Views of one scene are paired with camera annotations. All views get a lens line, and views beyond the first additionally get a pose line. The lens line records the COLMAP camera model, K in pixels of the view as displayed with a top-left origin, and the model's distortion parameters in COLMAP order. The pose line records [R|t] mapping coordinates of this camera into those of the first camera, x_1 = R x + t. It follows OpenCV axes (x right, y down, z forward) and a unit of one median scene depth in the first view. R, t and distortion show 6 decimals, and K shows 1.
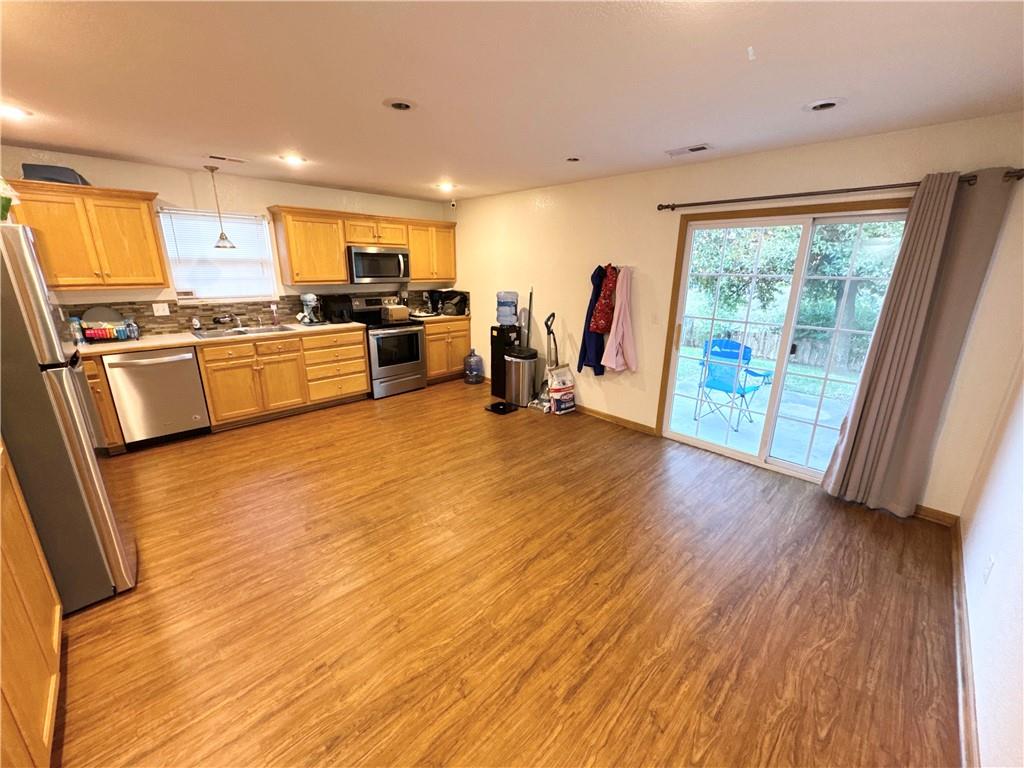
lens RADIAL K [[408.4, 0, 511.1], [0, 408.4, 381.7], [0, 0, 1]] dist [-0.000984, -0.000138]
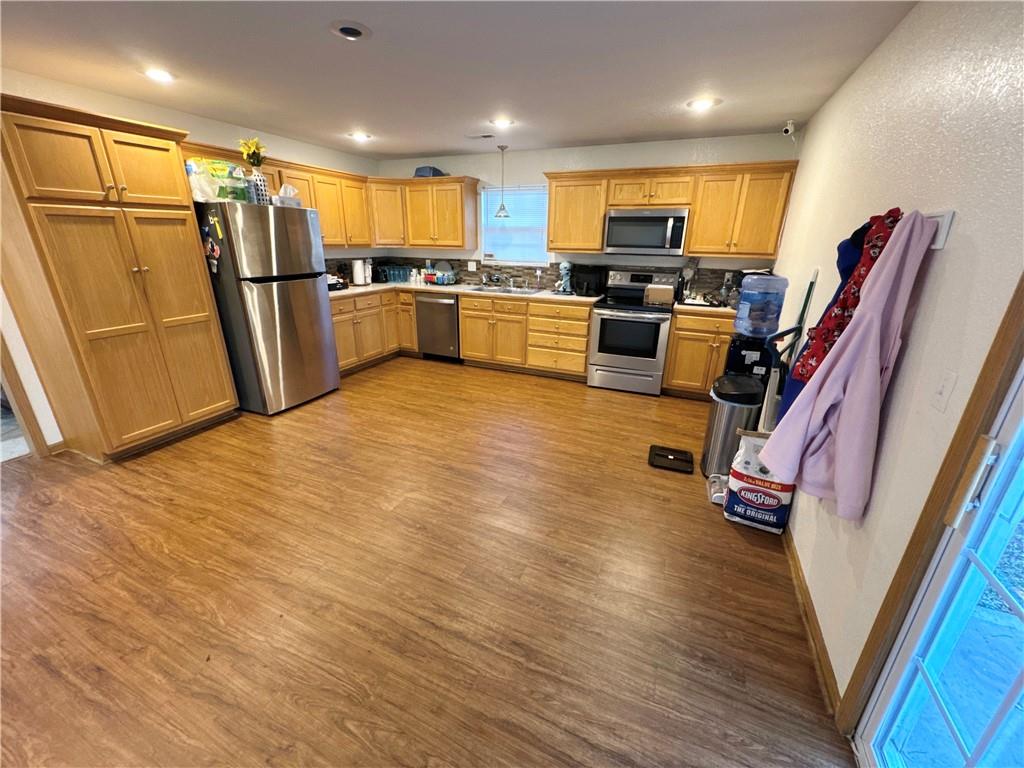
lens RADIAL K [[408.4, 0, 511.1], [0, 408.4, 381.7], [0, 0, 1]] dist [-0.000984, -0.000138]
pose [[0.373404, 0.303351, -0.876668, 0.438717], [-0.265164, 0.940497, 0.212494, -0.126807], [0.888964, 0.153115, 0.431623, 0.537188]]
